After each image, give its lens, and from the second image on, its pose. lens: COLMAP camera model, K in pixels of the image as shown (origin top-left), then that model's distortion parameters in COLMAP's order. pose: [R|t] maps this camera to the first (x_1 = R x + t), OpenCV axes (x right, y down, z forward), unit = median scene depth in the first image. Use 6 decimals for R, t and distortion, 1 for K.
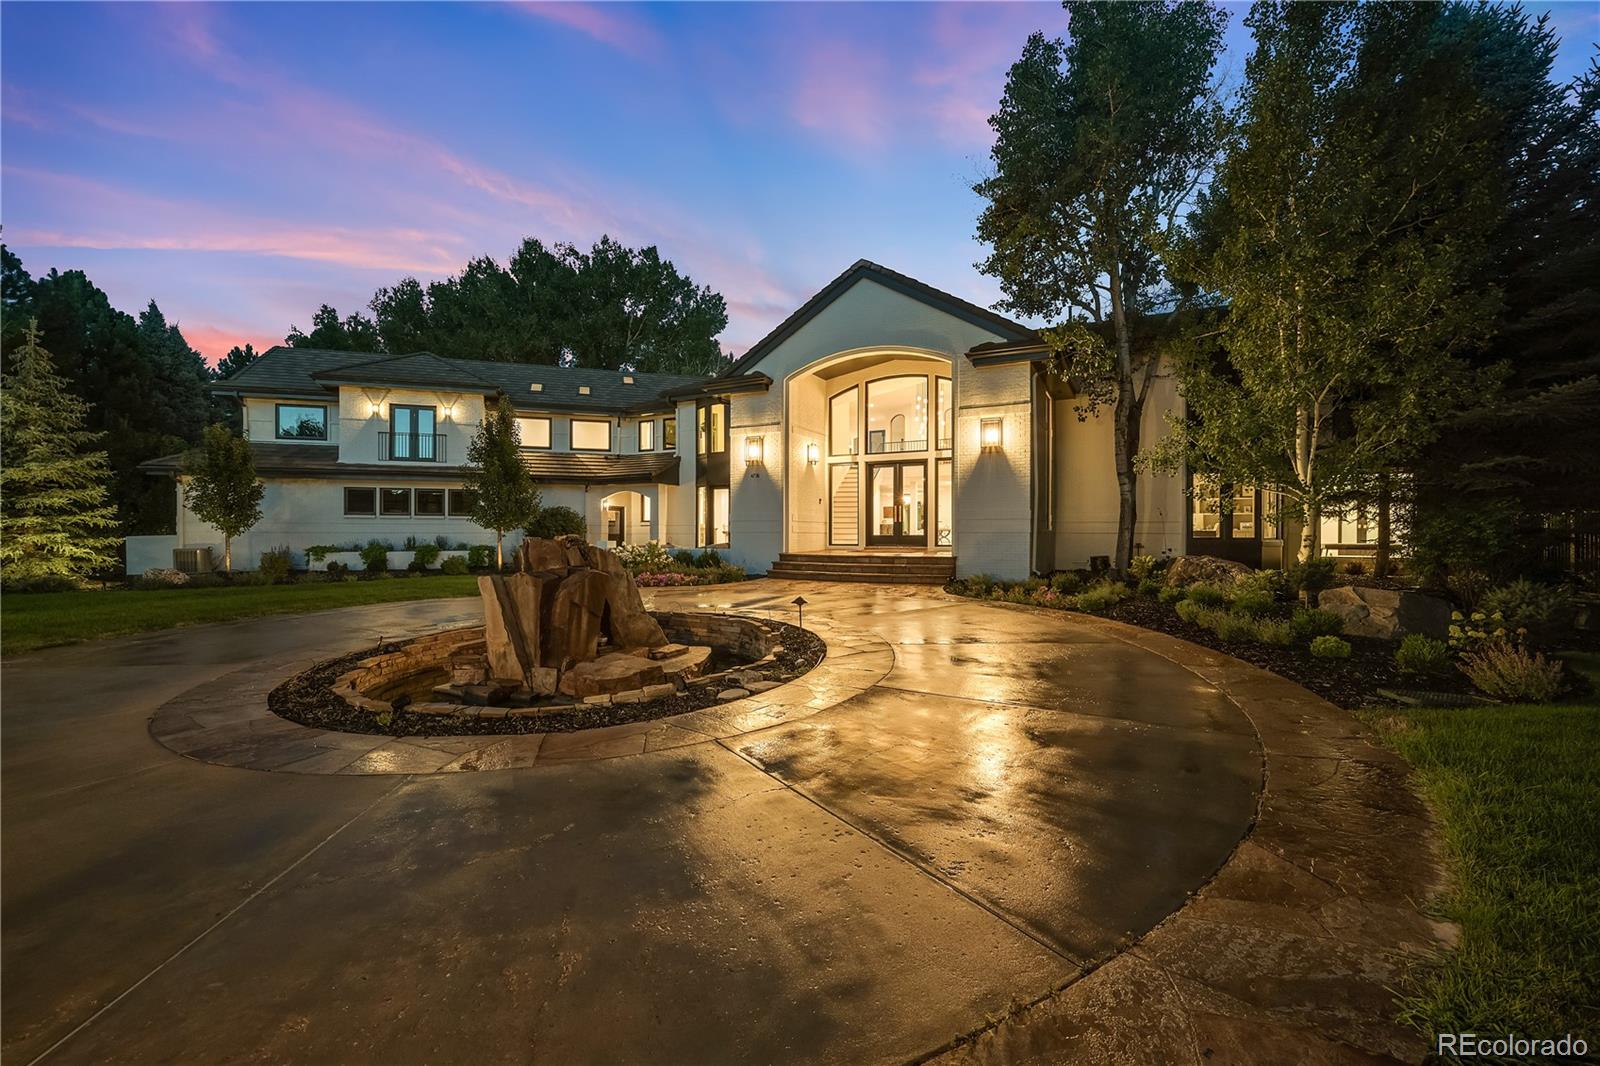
lens RADIAL K [[687.5, 0, 789.4], [0, 687.5, 517.6], [0, 0, 1]] dist [0.000701, 0.000133]
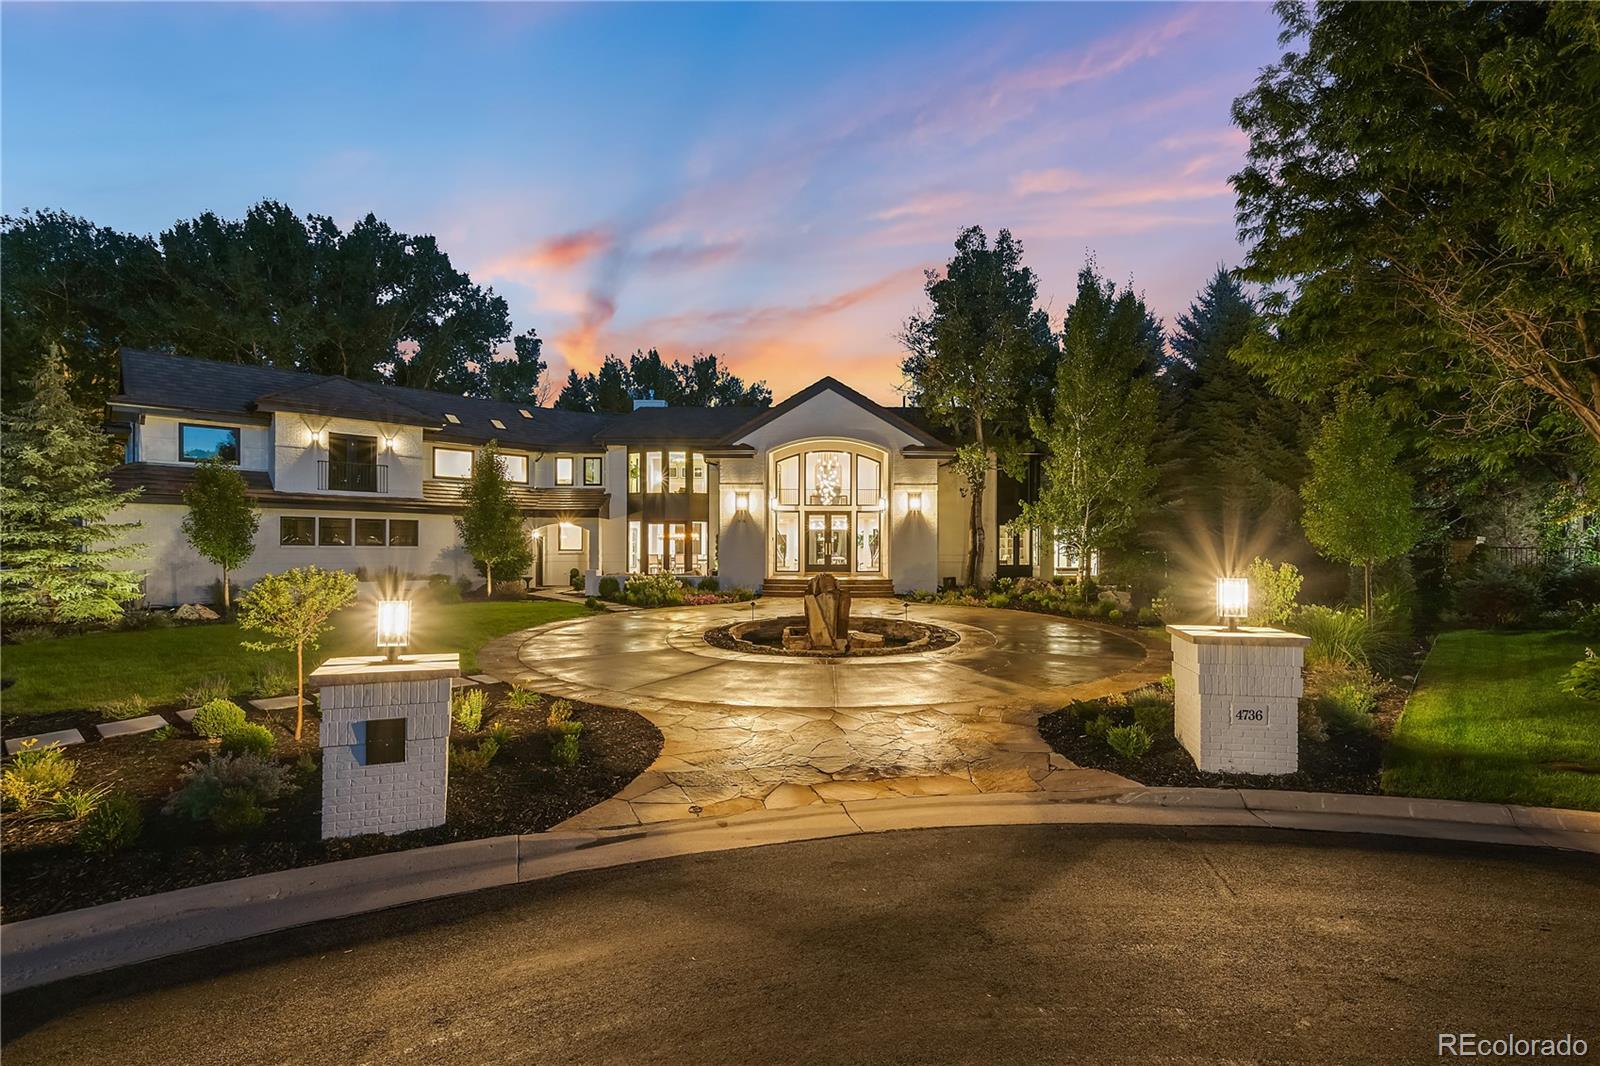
lens RADIAL K [[768.3, 0, 831.4], [0, 768.3, 546.7], [0, 0, 1]] dist [0.006030, 0.000622]
pose [[0.885351, 0.003691, 0.464908, -0.578405], [-0.013032, 0.999773, 0.016881, -0.037554], [-0.464740, -0.021004, 0.885198, -0.402463]]
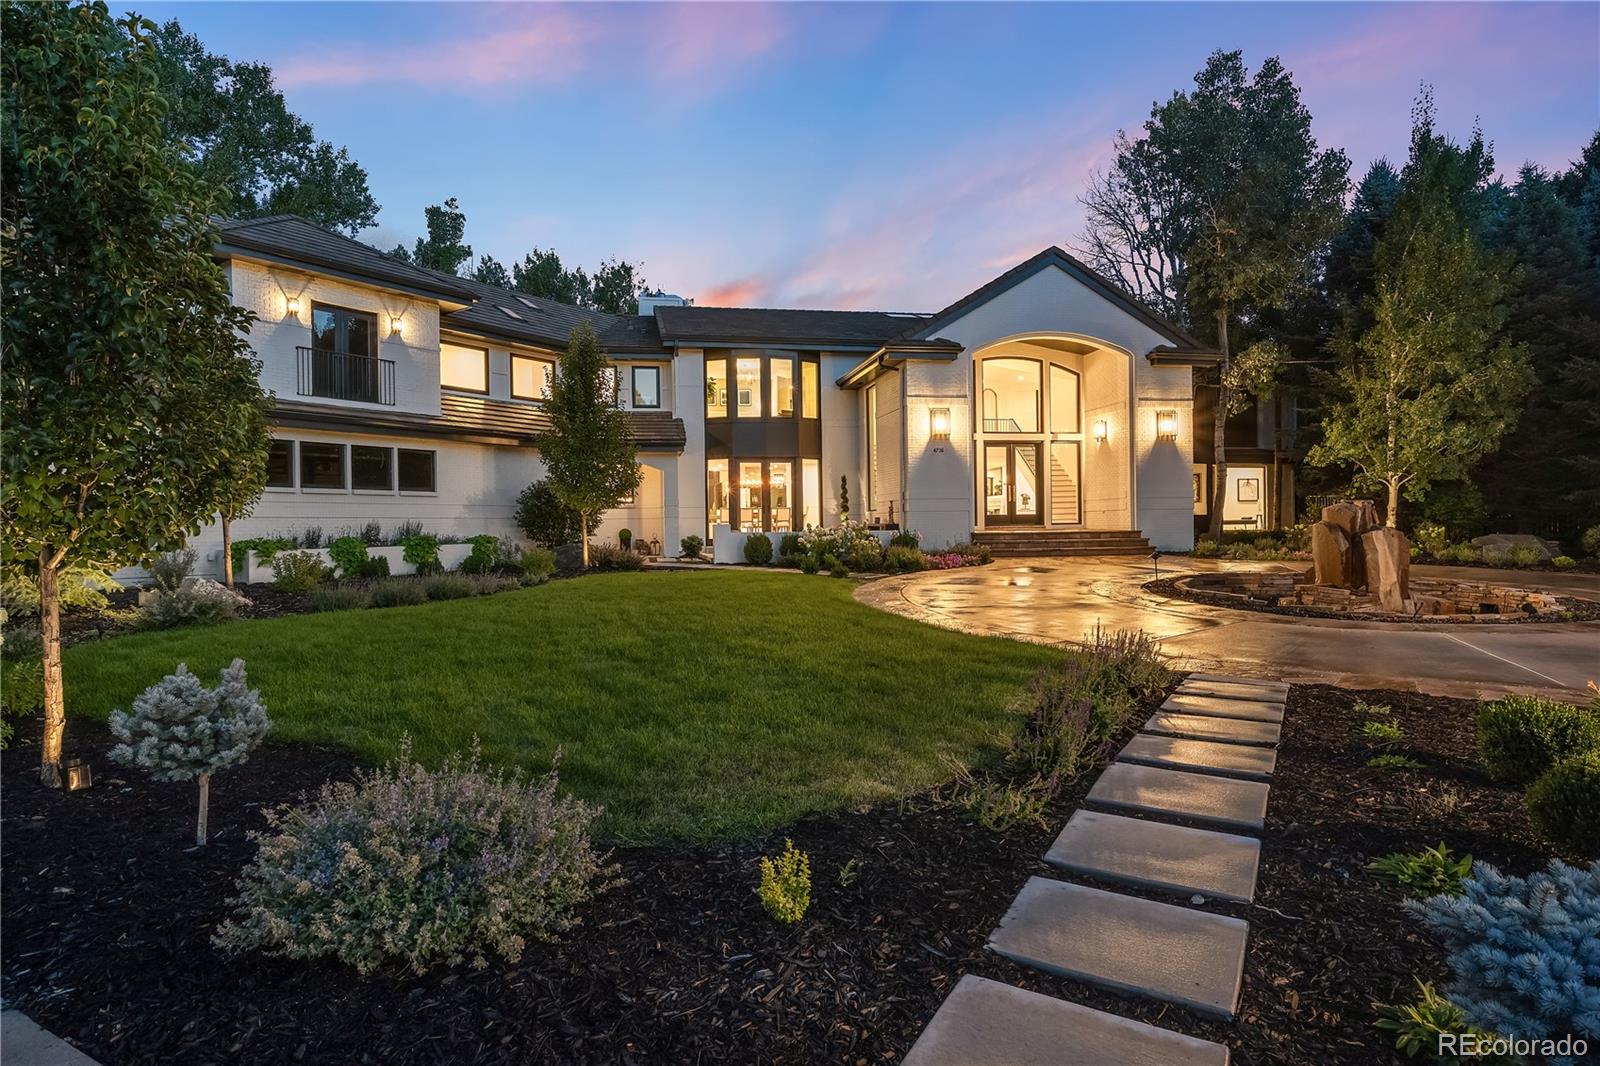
lens RADIAL K [[884.2, 0, 804.6], [0, 884.2, 533.8], [0, 0, 1]] dist [-0.000902, -0.002524]
pose [[0.780812, -0.017854, 0.624511, -0.923738], [-0.000934, 0.999557, 0.029743, 0.016487], [-0.624766, -0.023807, 0.780449, 0.168338]]
